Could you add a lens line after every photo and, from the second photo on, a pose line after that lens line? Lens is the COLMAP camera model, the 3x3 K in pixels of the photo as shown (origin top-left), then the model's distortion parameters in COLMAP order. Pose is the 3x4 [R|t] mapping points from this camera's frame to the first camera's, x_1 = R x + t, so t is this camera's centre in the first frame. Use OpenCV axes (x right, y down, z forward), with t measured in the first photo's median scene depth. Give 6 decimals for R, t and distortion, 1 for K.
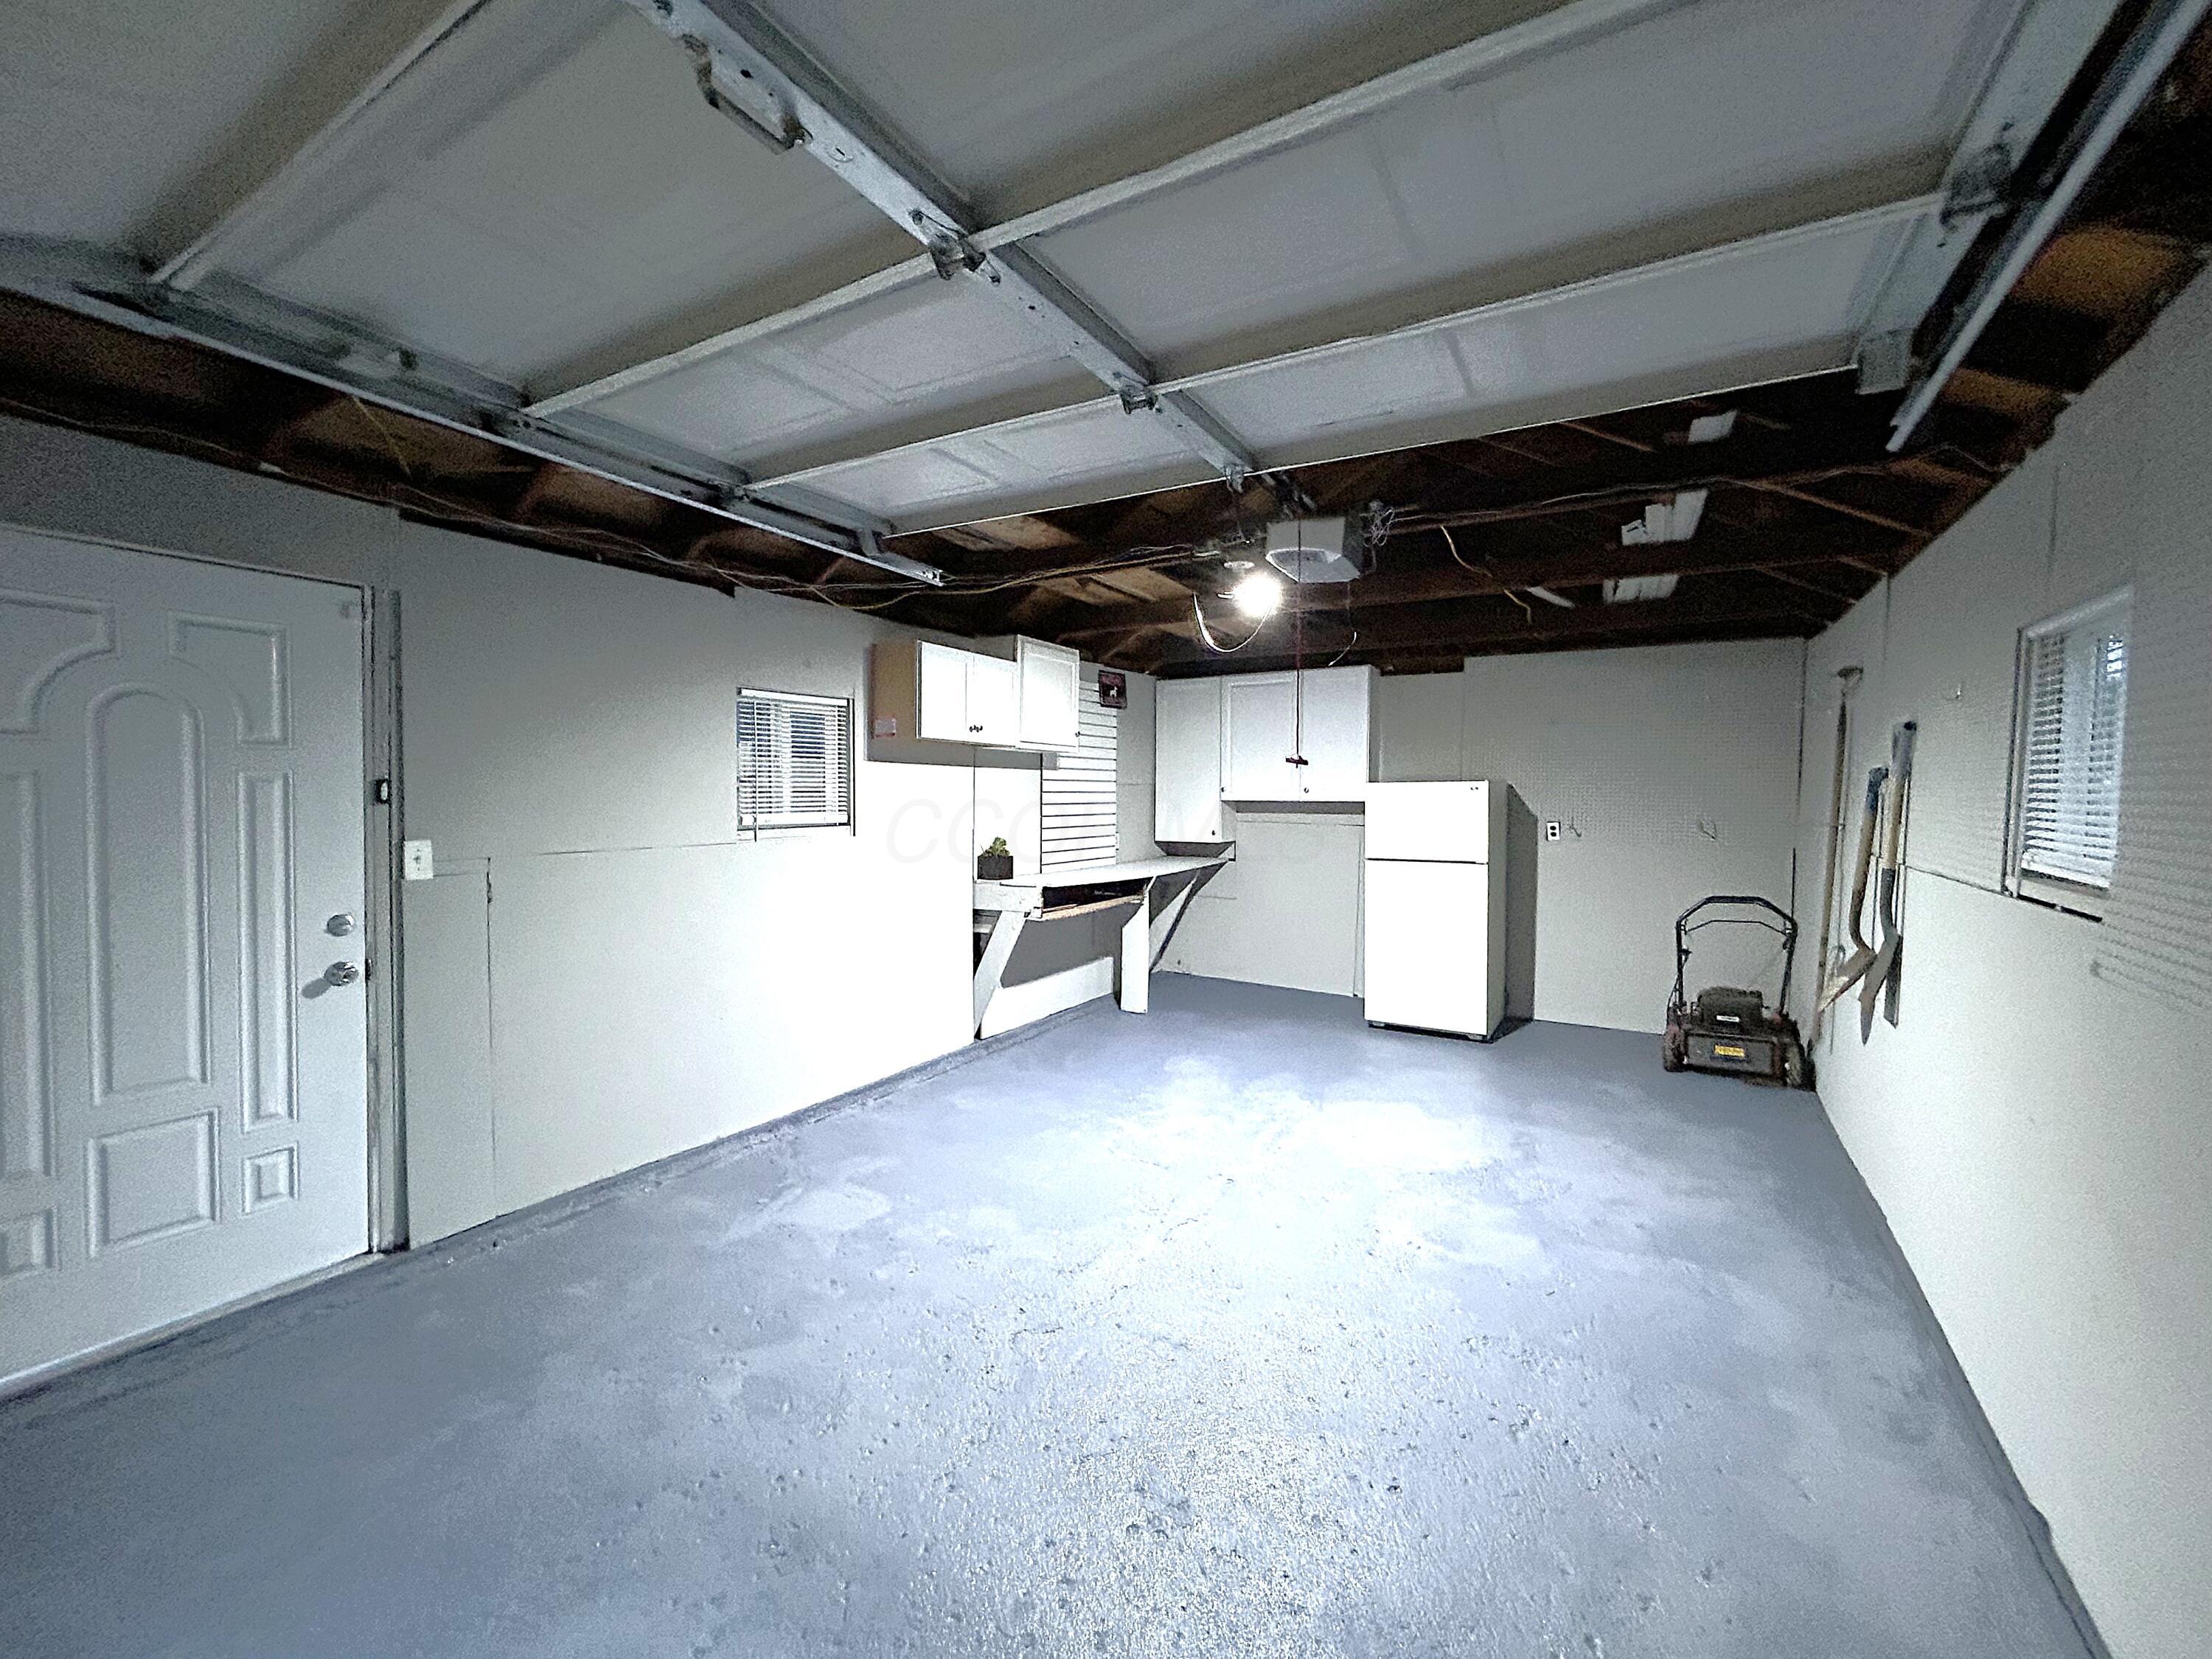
lens RADIAL K [[888.5, 0, 1106.0], [0, 888.5, 829.5], [0, 0, 1]] dist [-0.001092, -0.000056]
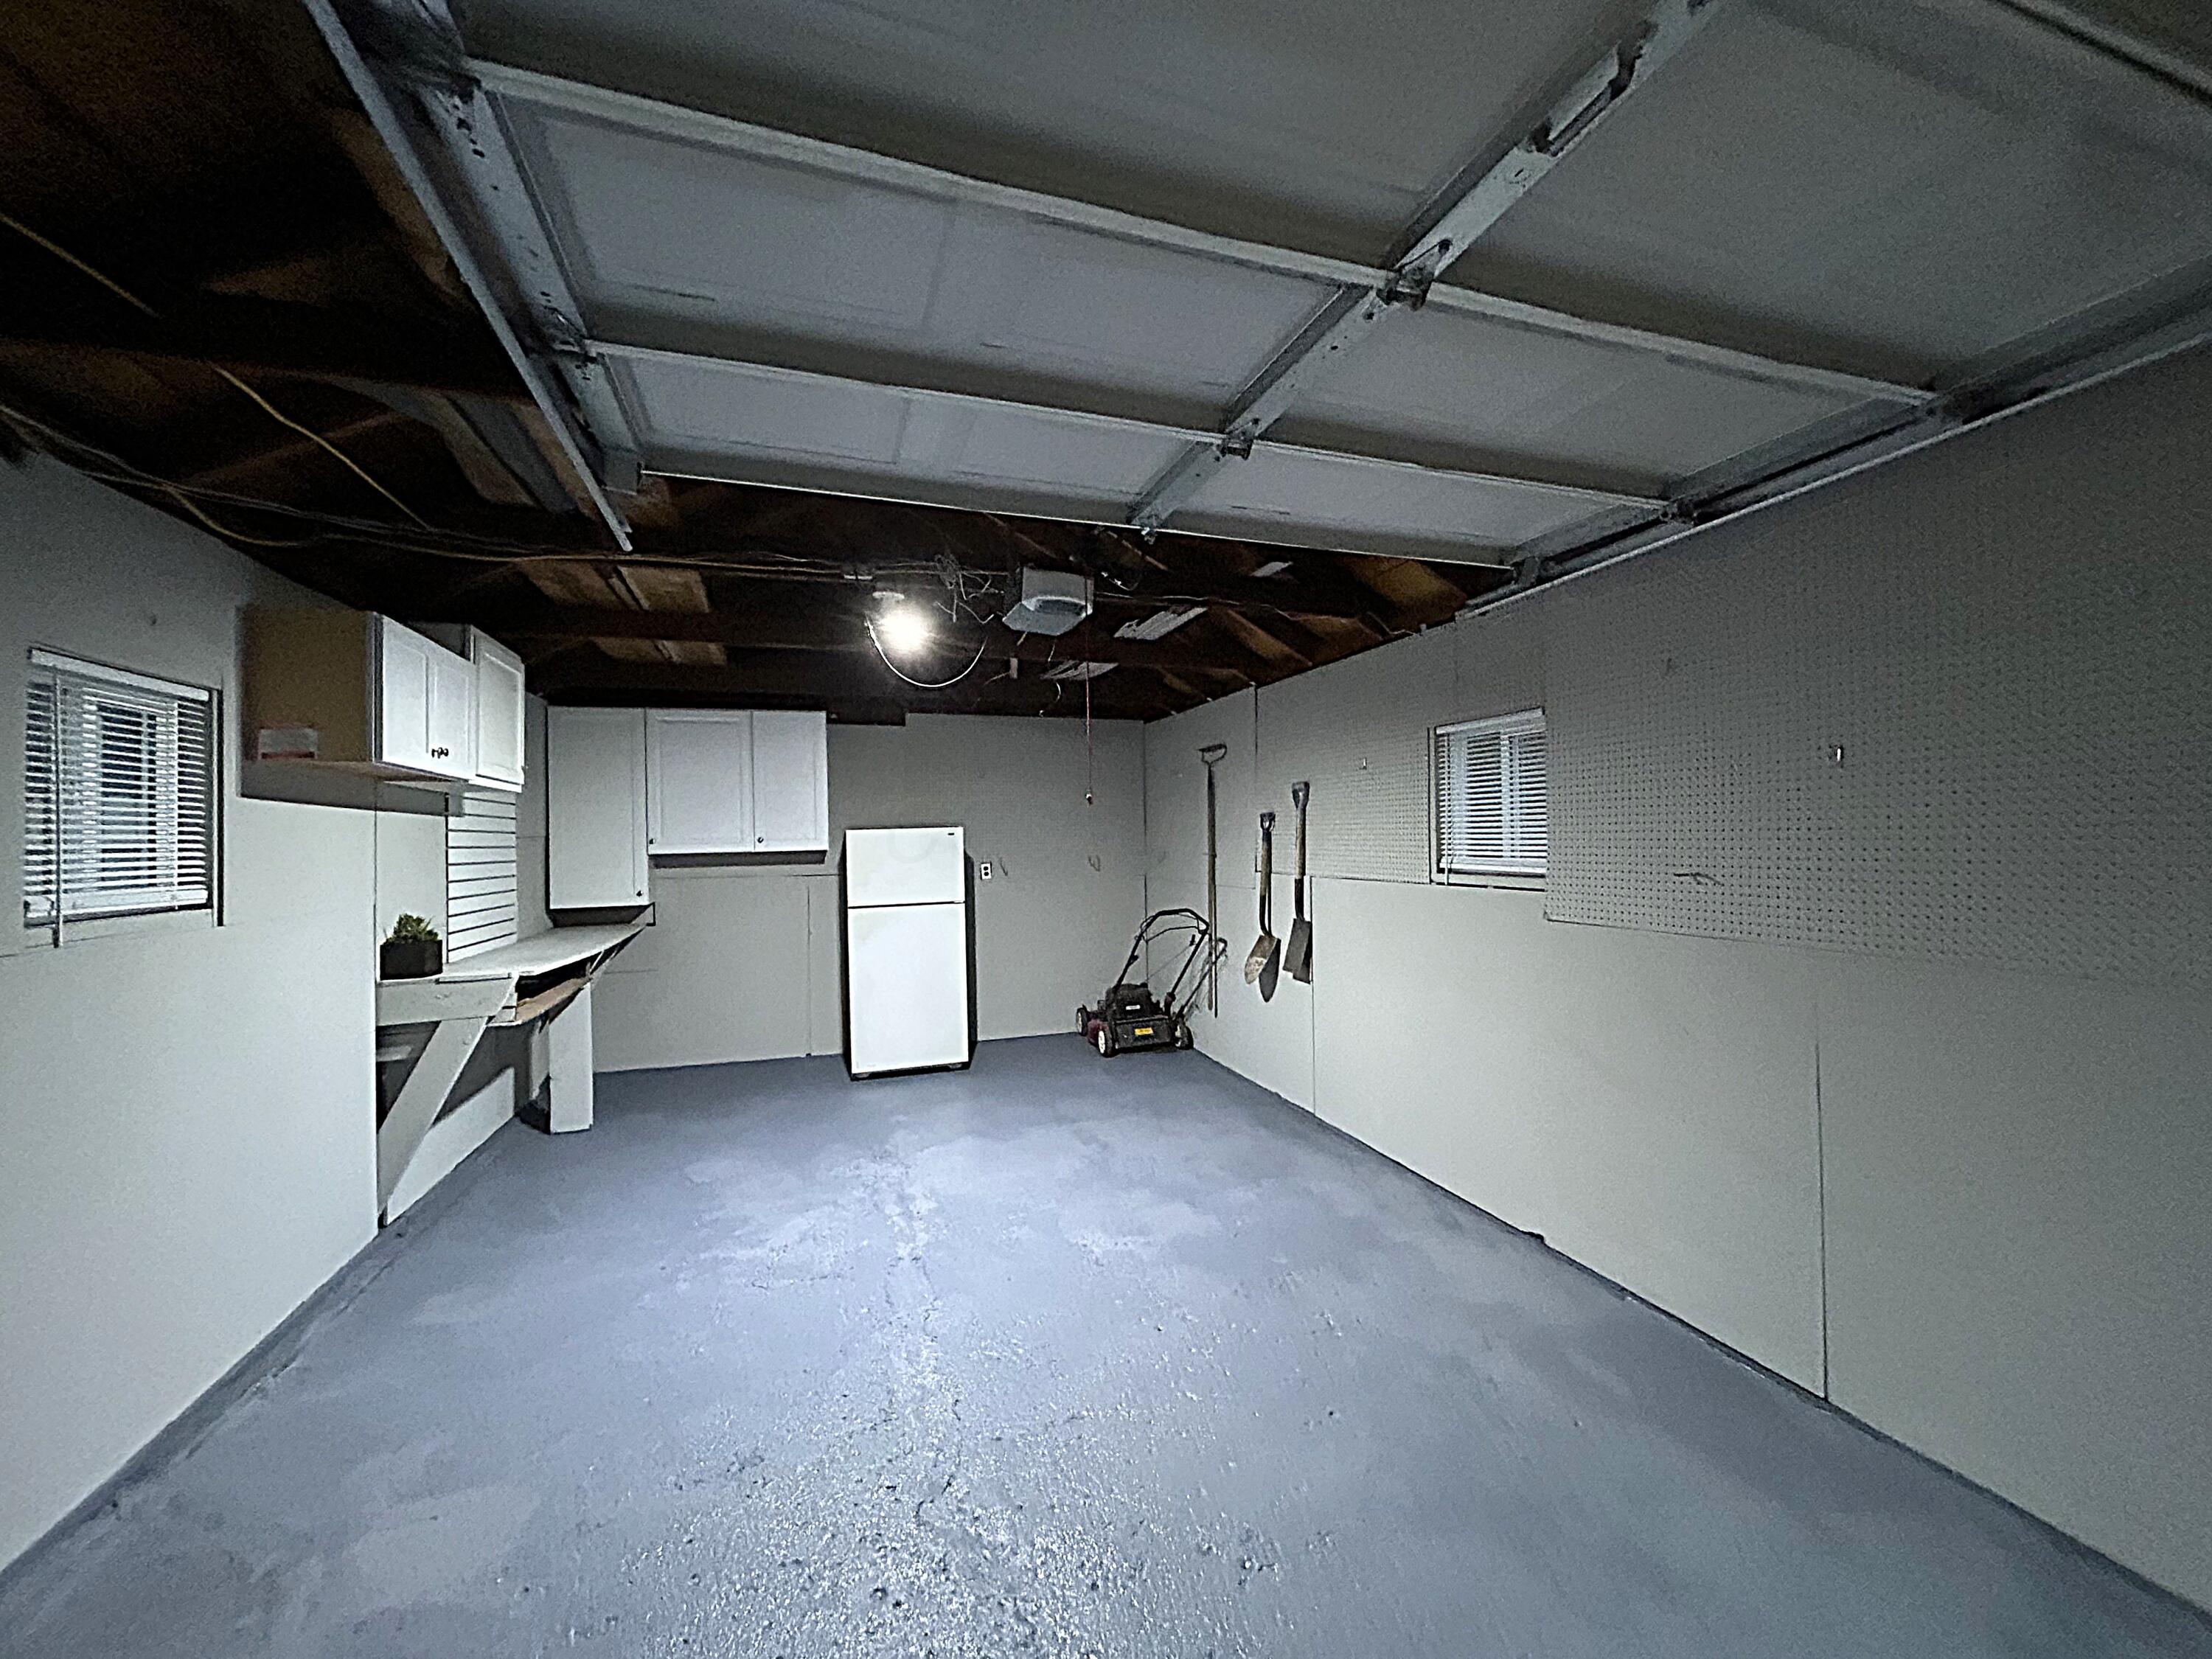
lens RADIAL K [[888.5, 0, 1106.0], [0, 888.5, 829.5], [0, 0, 1]] dist [-0.001092, -0.000056]
pose [[0.653534, -0.008957, 0.756844, -0.335228], [0.056089, 0.997754, -0.036625, -0.001857], [-0.754816, 0.066386, 0.652569, 0.181347]]
